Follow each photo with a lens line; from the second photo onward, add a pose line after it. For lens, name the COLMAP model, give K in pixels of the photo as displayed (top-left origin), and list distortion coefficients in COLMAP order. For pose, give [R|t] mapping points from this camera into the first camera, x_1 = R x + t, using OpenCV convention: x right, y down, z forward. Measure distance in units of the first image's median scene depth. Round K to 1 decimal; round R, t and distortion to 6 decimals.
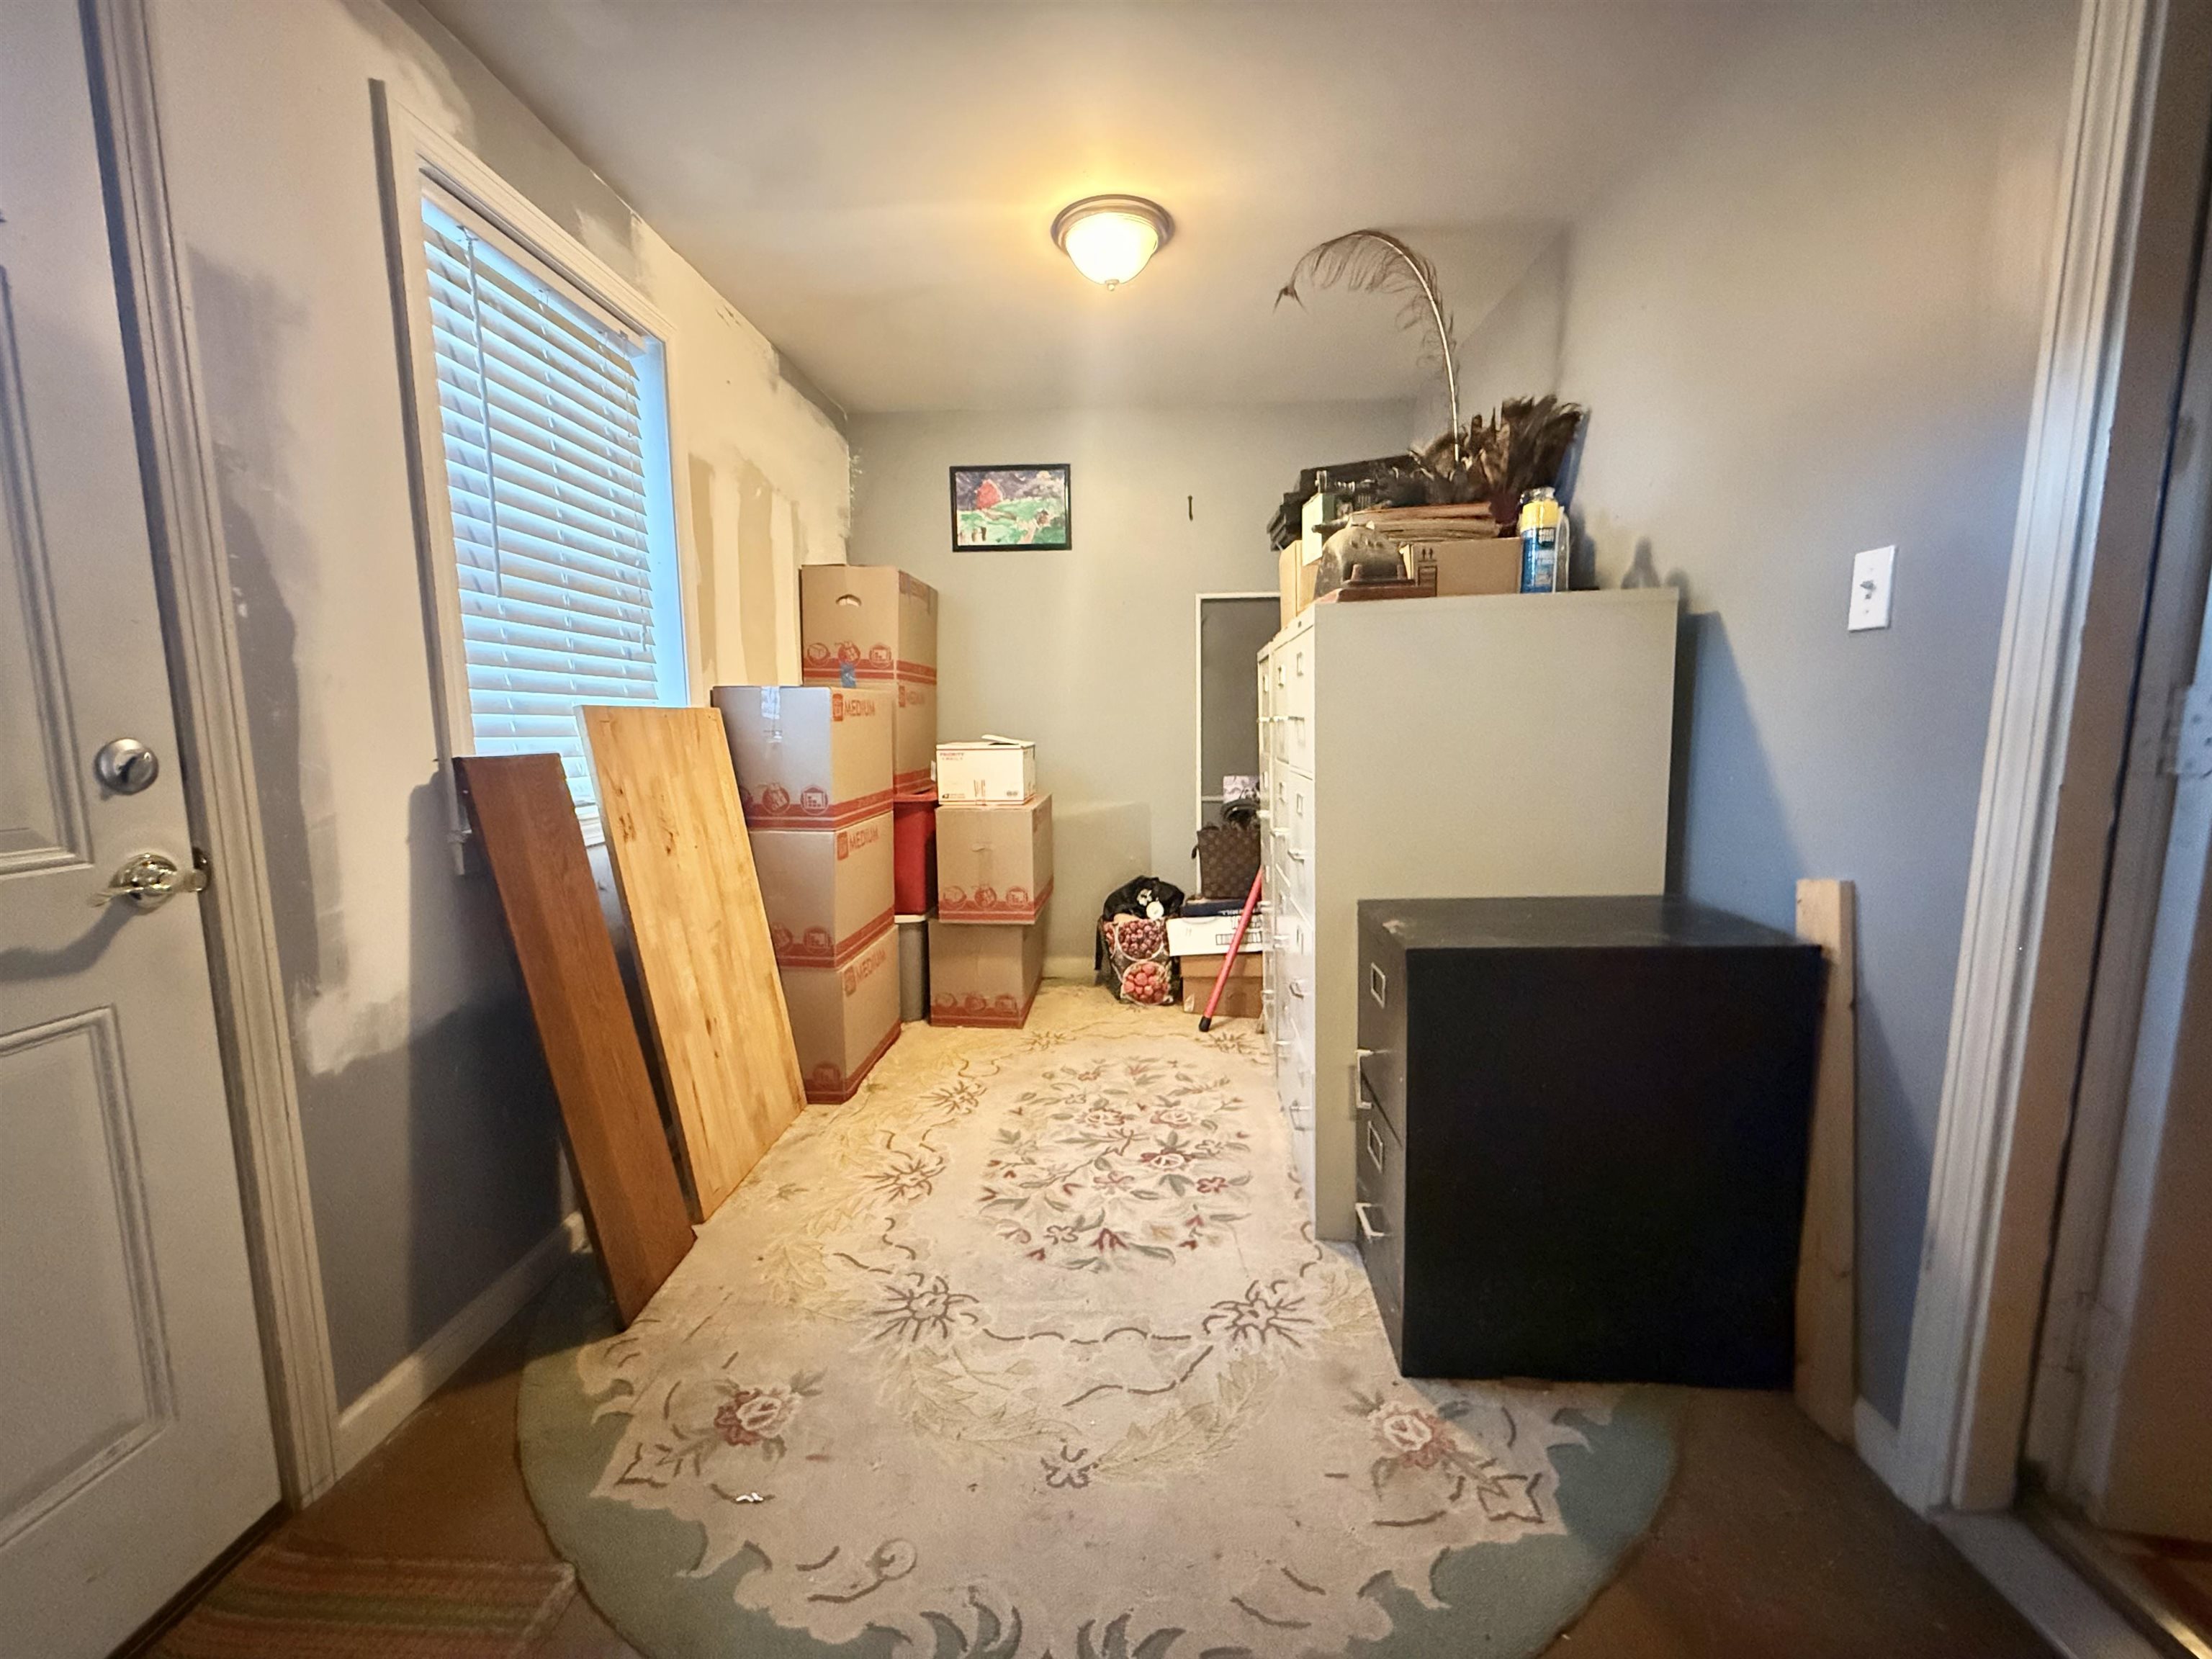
lens RADIAL K [[881.3, 0, 1102.4], [0, 881.3, 831.6], [0, 0, 1]] dist [-0.000851, 0.000090]
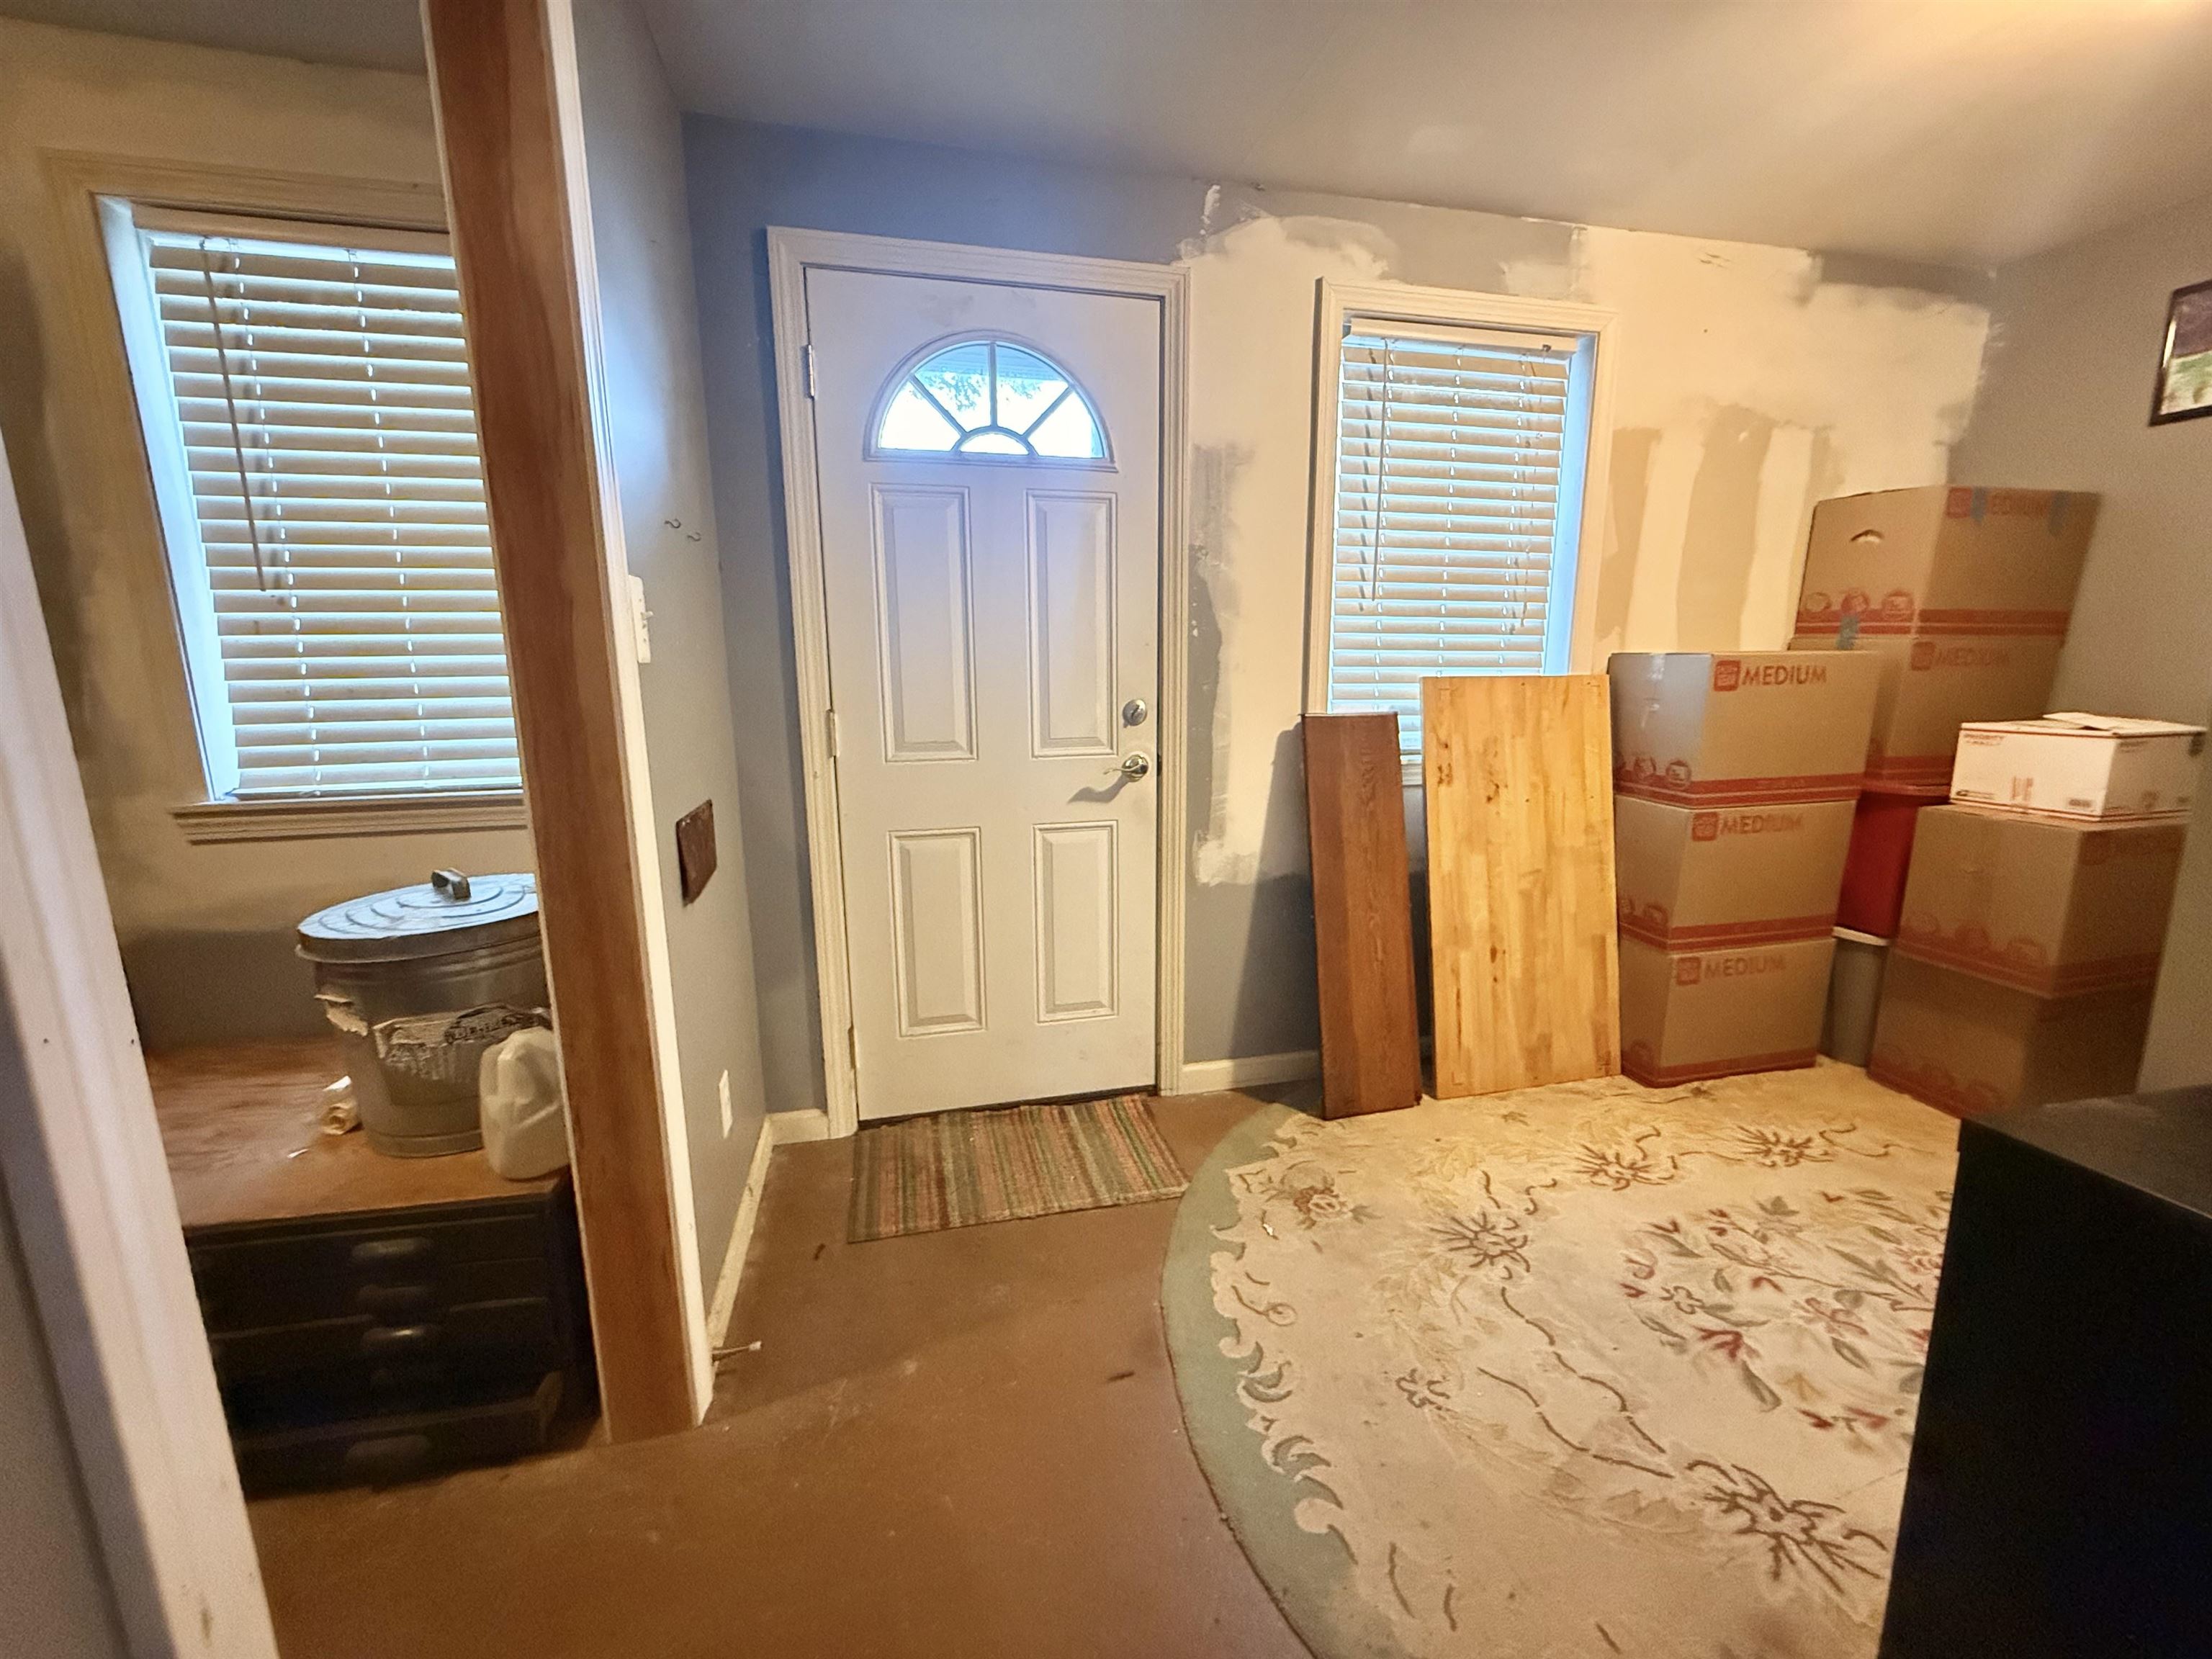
lens RADIAL K [[881.3, 0, 1101.9], [0, 881.3, 833.1], [0, 0, 1]] dist [-0.000851, 0.000090]
pose [[0.287210, 0.186927, -0.939451, 0.553631], [-0.118285, 0.980188, 0.158870, -0.069292], [0.950536, 0.065493, 0.303630, 0.169782]]
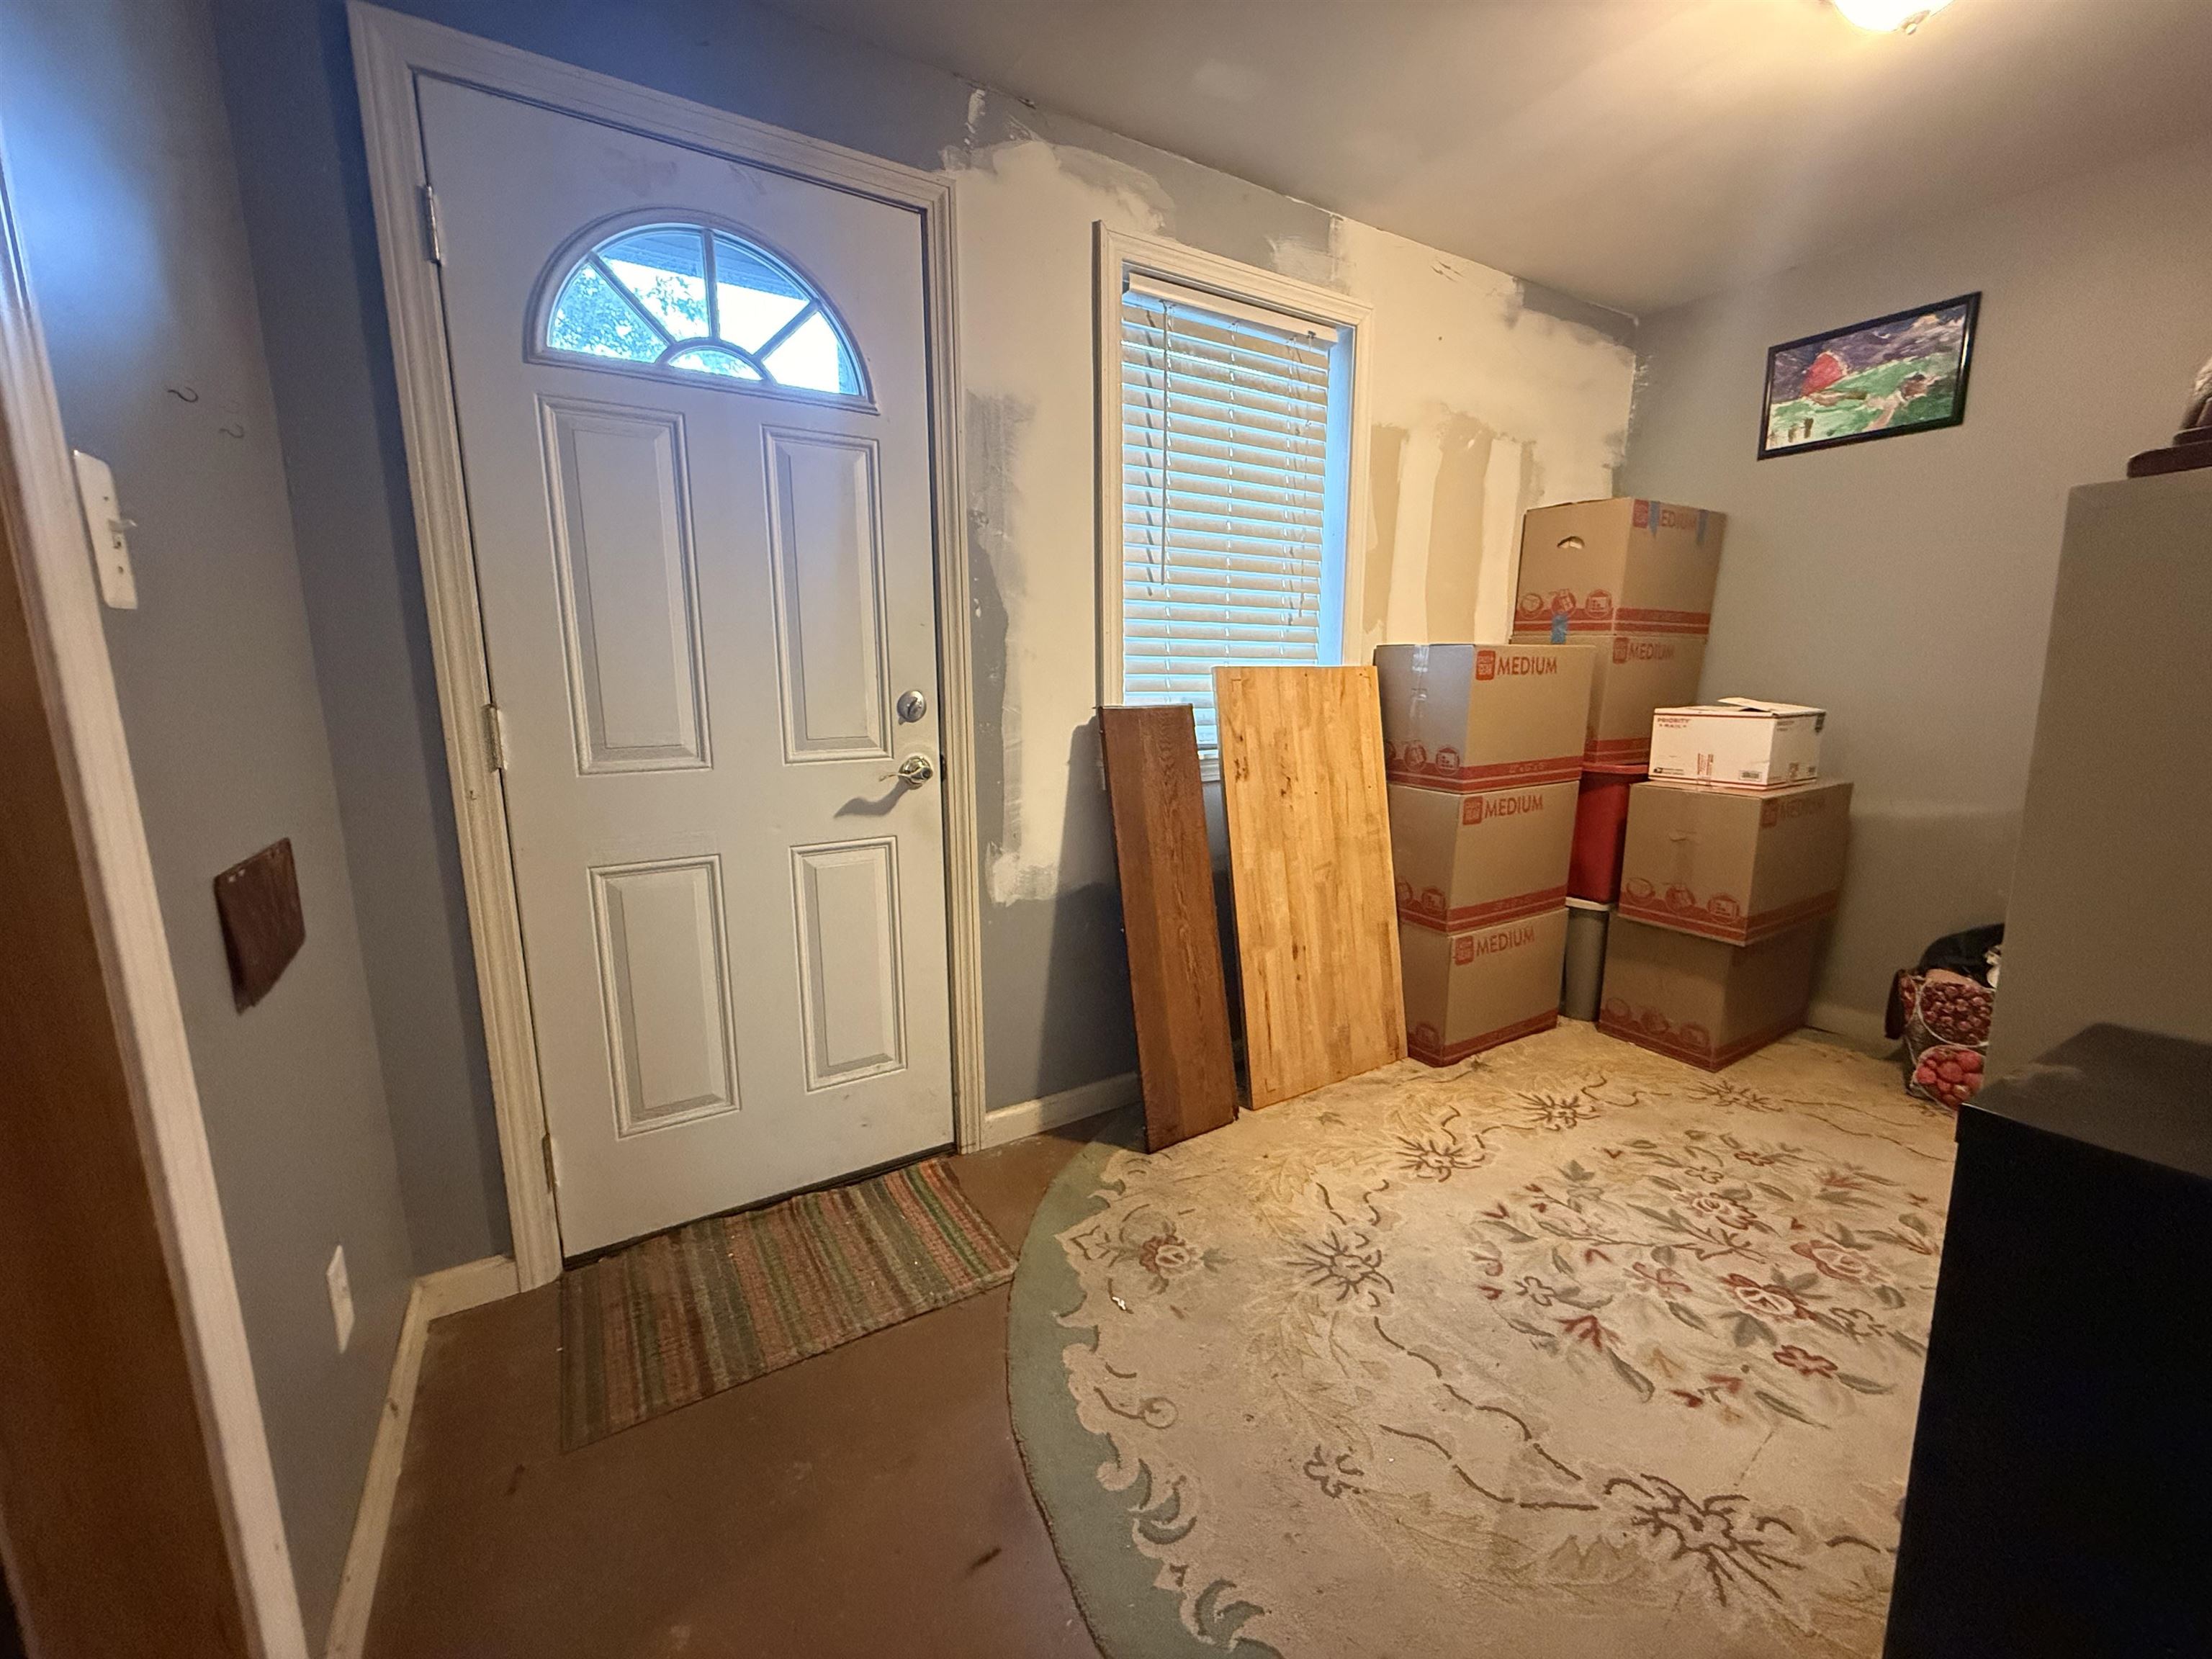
lens RADIAL K [[881.3, 0, 1102.0], [0, 881.3, 831.5], [0, 0, 1]] dist [-0.000851, 0.000090]
pose [[0.571282, 0.151030, -0.806739, 0.356265], [-0.104513, 0.988308, 0.111012, -0.036324], [0.814073, 0.020896, 0.580387, 0.161393]]
